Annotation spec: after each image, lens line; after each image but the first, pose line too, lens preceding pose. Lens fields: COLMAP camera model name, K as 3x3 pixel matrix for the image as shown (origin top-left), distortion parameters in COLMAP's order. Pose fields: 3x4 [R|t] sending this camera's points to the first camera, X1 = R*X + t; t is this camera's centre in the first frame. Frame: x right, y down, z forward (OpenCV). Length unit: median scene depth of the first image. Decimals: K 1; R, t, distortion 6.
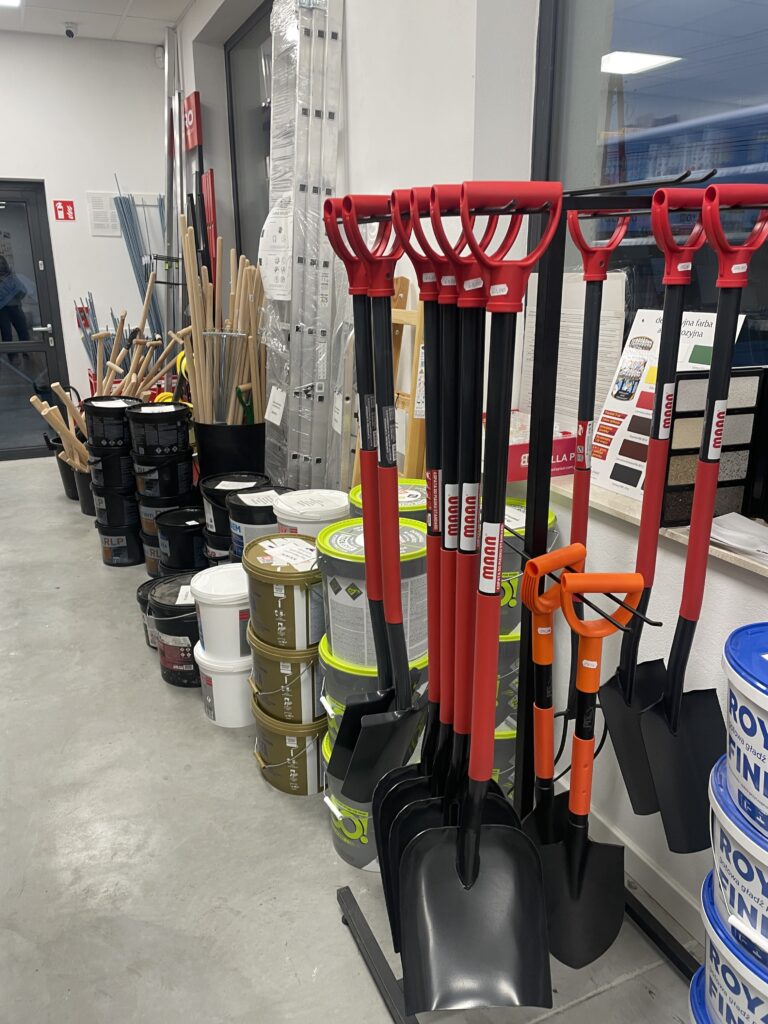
lens RADIAL K [[778.3, 0, 384.3], [0, 778.3, 510.2], [0, 0, 1]] dist [0.024425, -0.012058]
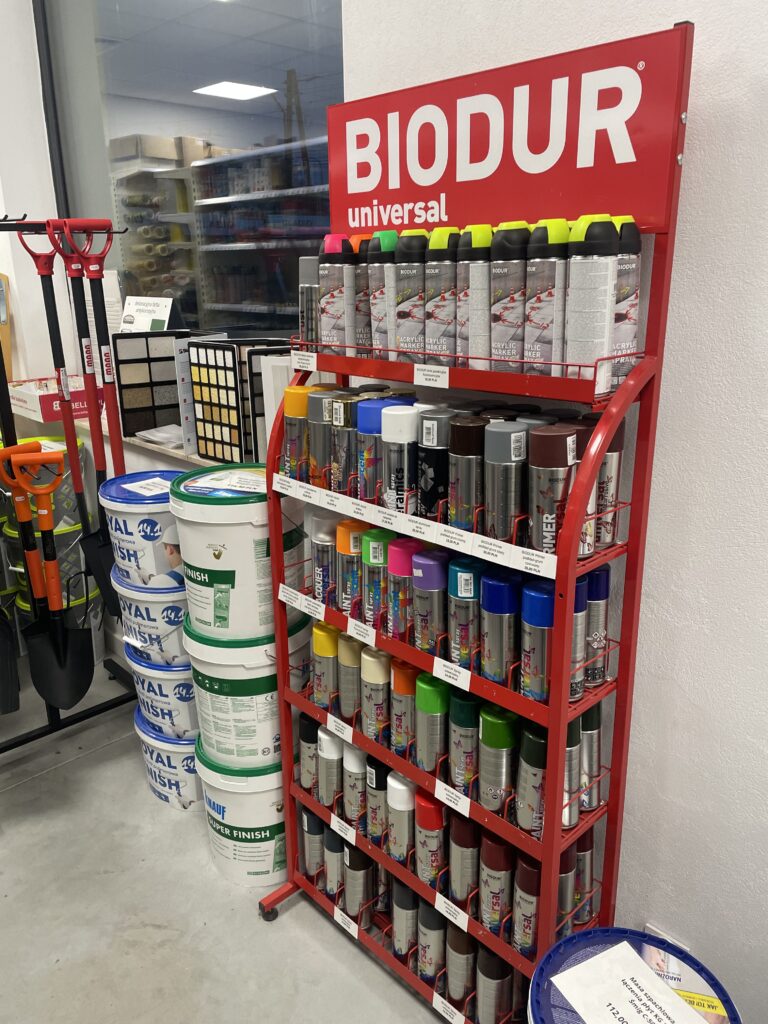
lens RADIAL K [[778.3, 0, 384.7], [0, 778.3, 511.3], [0, 0, 1]] dist [0.024425, -0.012058]
pose [[0.942981, -0.098256, 0.318013, 0.275686], [0.097357, 0.995073, 0.018759, 0.155667], [-0.318289, 0.013271, 0.947901, -0.507249]]
